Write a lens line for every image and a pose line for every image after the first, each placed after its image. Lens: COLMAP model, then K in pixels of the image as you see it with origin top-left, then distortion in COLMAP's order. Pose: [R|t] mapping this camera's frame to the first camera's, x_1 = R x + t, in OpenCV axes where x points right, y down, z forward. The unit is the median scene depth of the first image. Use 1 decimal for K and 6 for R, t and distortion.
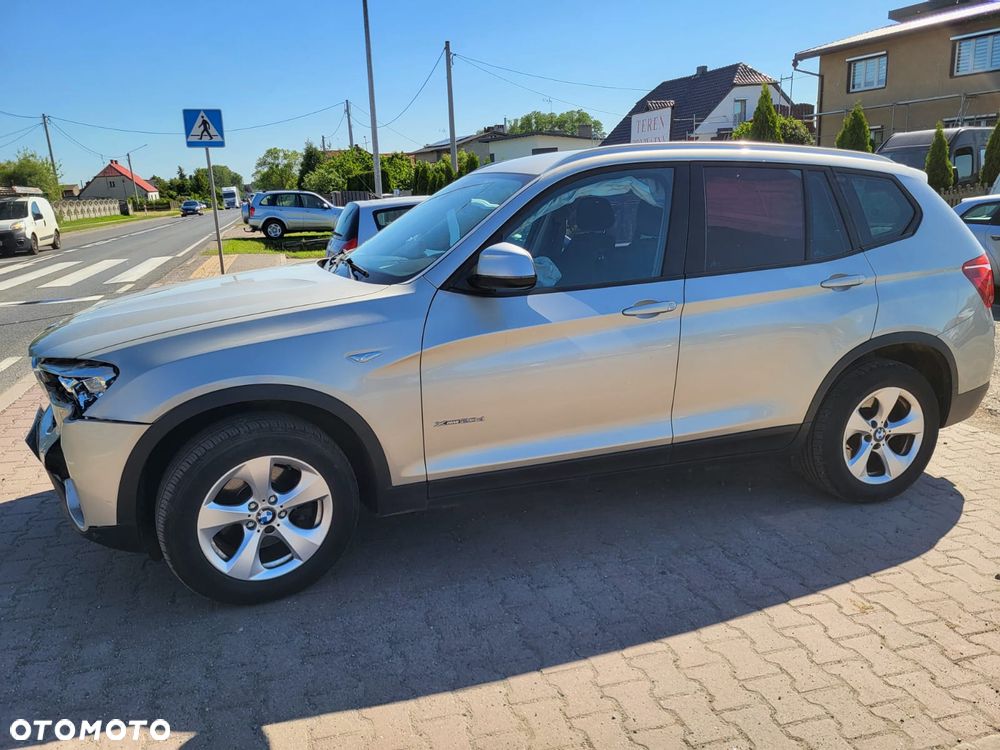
lens RADIAL K [[743.2, 0, 492.9], [0, 743.2, 377.7], [0, 0, 1]] dist [0.068884, -0.054582]
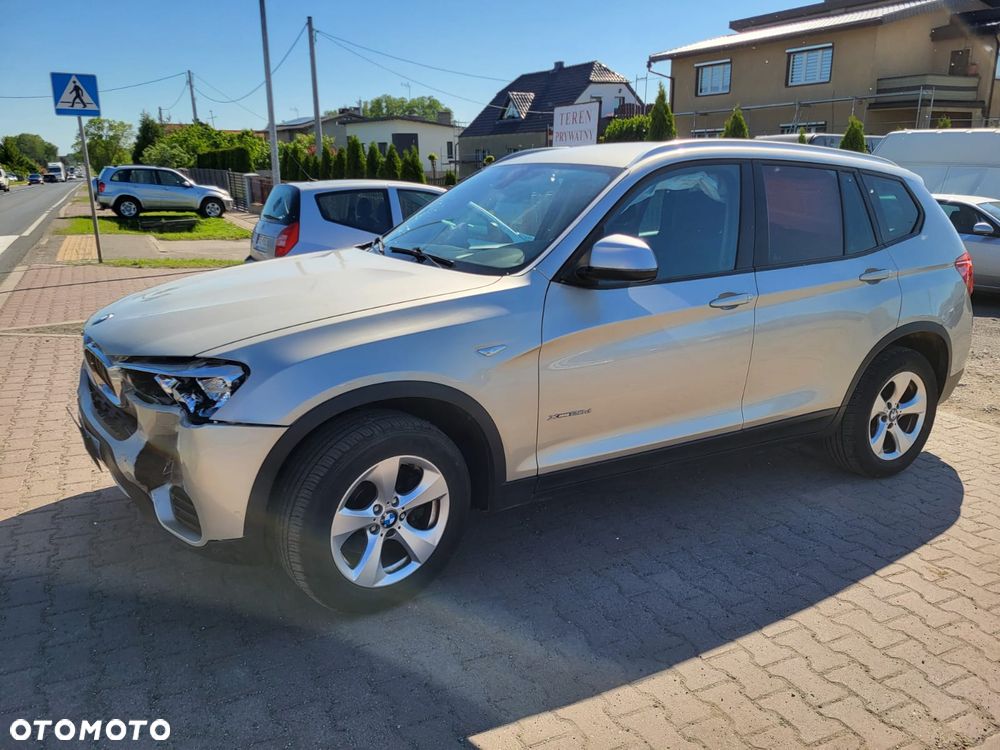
lens RADIAL K [[743.2, 0, 494.4], [0, 743.2, 374.2], [0, 0, 1]] dist [0.068884, -0.054582]
pose [[0.981047, -0.016952, 0.193028, -0.303594], [0.014516, 0.999796, 0.014025, -0.008809], [-0.193226, -0.010957, 0.981093, 0.041305]]
